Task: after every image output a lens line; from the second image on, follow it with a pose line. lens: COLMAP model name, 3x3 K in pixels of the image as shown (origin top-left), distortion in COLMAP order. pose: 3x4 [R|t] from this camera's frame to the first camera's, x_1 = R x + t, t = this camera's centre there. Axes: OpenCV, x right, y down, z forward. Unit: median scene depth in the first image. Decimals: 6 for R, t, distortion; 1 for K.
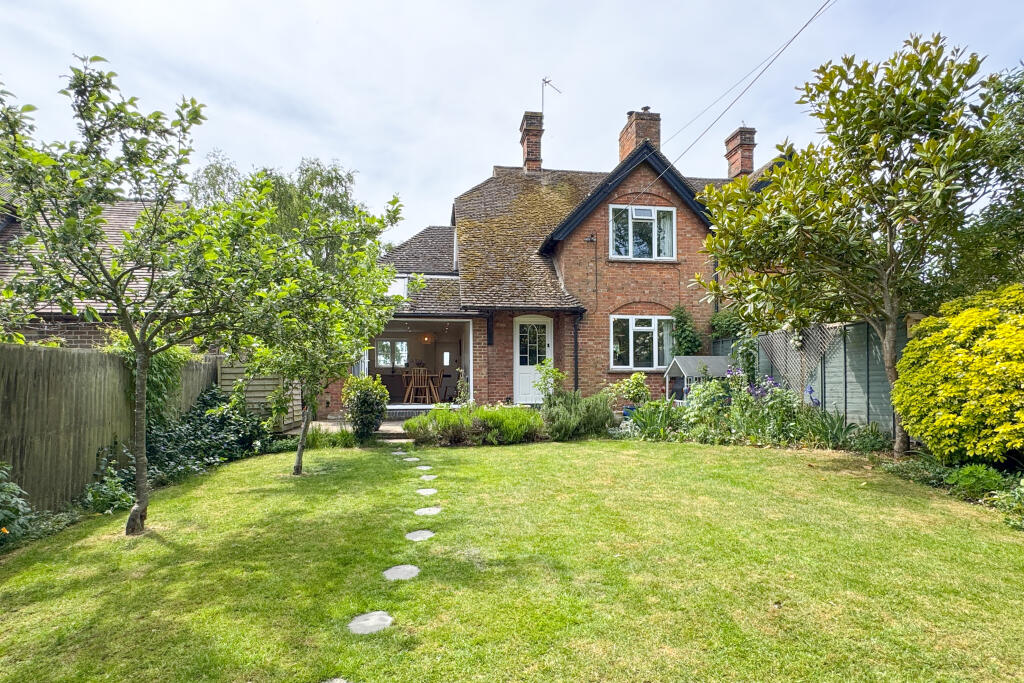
lens RADIAL K [[534.3, 0, 514.5], [0, 534.3, 374.1], [0, 0, 1]] dist [-0.001348, -0.000571]
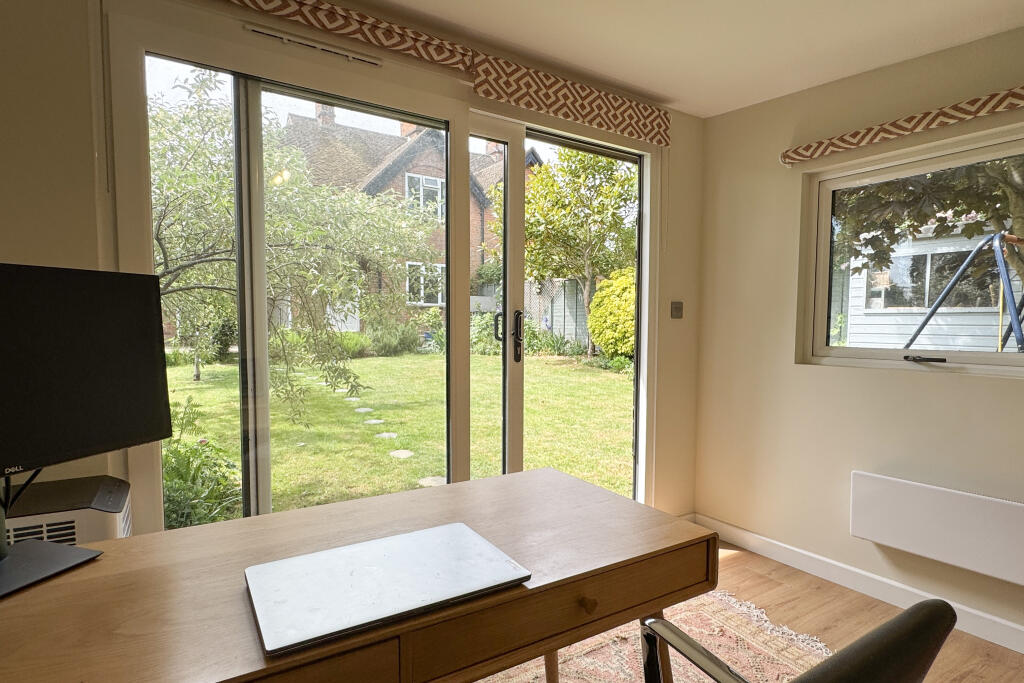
lens RADIAL K [[563.1, 0, 510.6], [0, 563.1, 322.4], [0, 0, 1]] dist [-0.001269, -0.000574]
pose [[0.891507, 0.010119, 0.452893, -0.285781], [-0.019650, 0.999673, 0.016344, 0.010712], [-0.452580, -0.023470, 0.891415, -0.429794]]
